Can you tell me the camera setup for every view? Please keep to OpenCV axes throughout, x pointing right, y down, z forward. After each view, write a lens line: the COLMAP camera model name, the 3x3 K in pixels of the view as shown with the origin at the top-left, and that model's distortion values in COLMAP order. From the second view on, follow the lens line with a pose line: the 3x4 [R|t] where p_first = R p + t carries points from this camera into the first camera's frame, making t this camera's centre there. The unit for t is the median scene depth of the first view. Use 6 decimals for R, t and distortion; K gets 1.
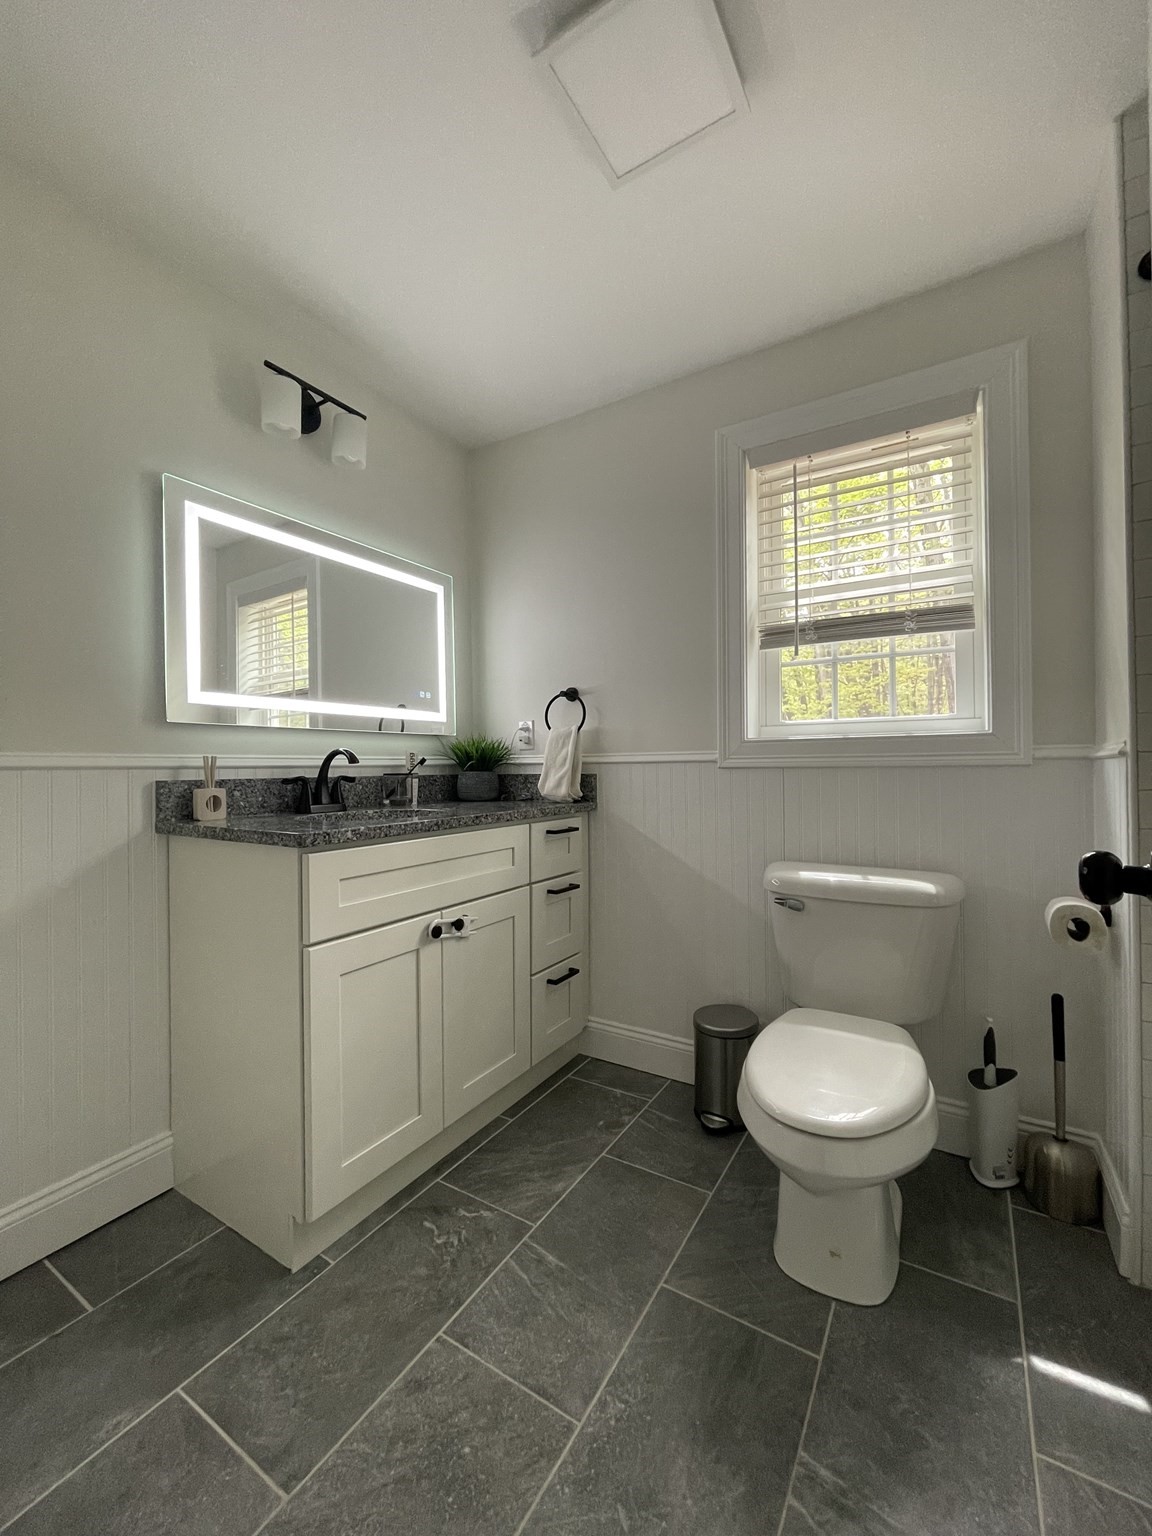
lens RADIAL K [[618.1, 0, 578.1], [0, 618.1, 766.3], [0, 0, 1]] dist [-0.001665, -0.002625]
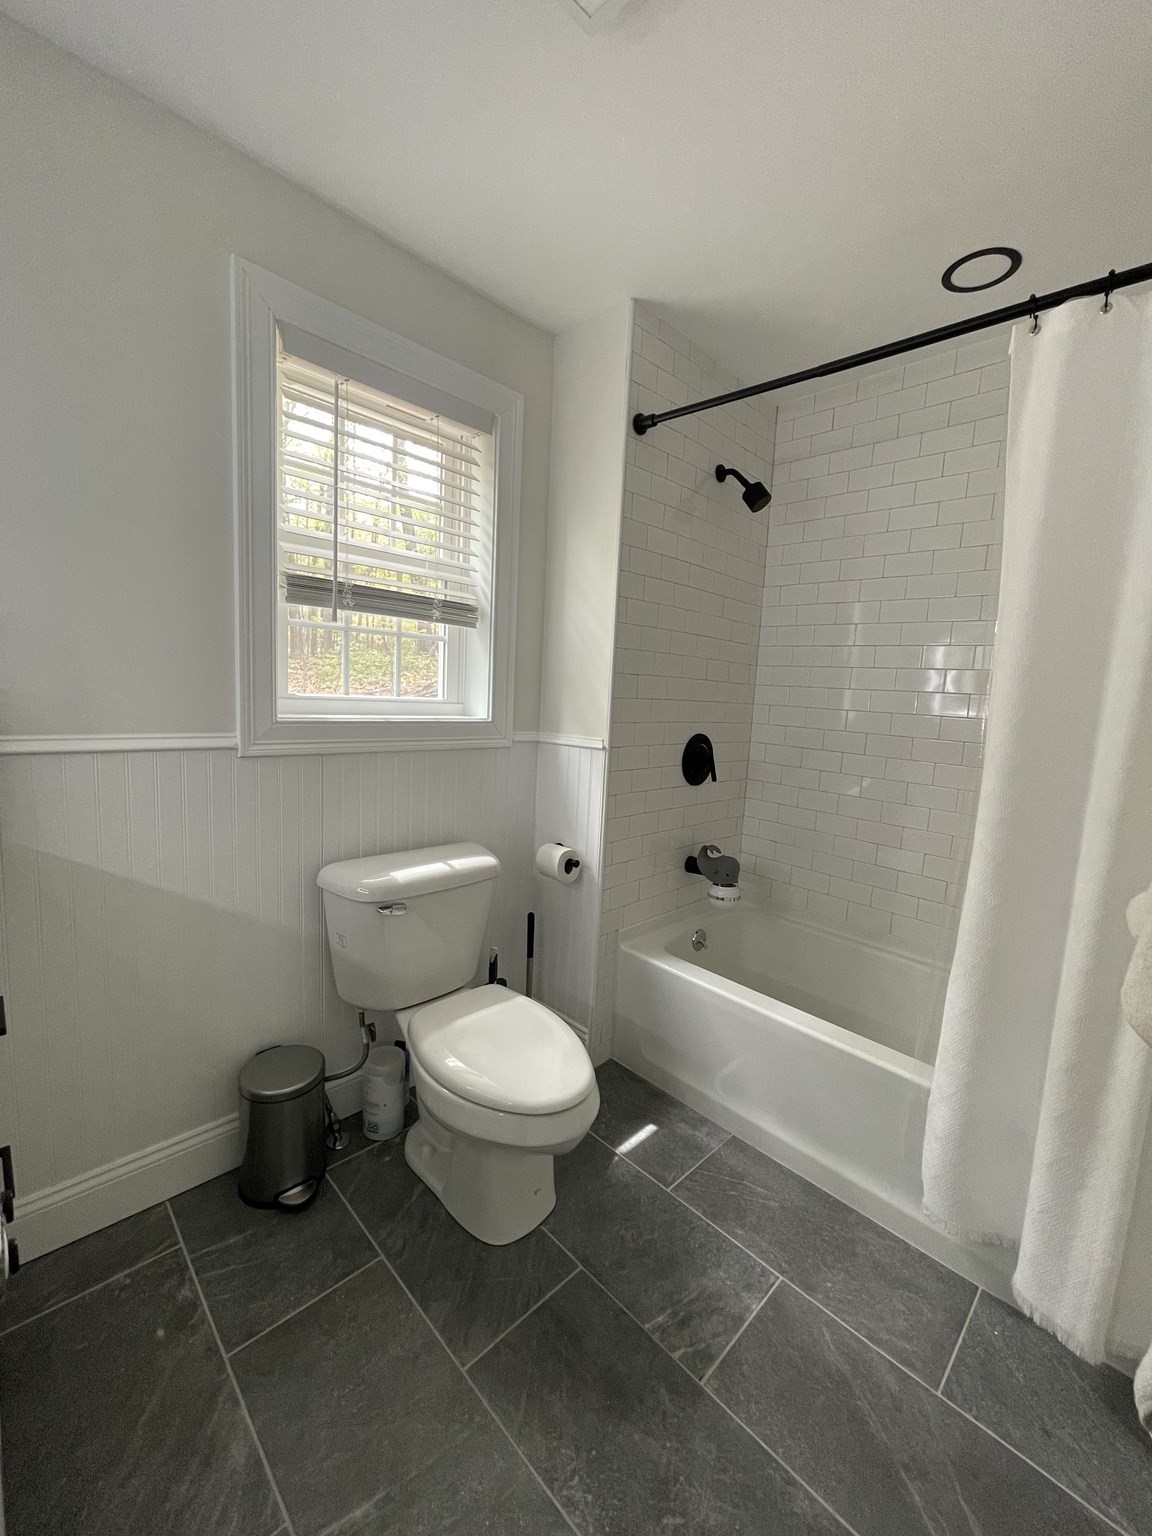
lens RADIAL K [[618.1, 0, 578.5], [0, 618.1, 767.3], [0, 0, 1]] dist [-0.001665, -0.002625]
pose [[0.233304, -0.095368, 0.967716, -0.478358], [-0.055472, 0.992253, 0.111160, -0.109605], [-0.970820, -0.079616, 0.226207, 0.553391]]
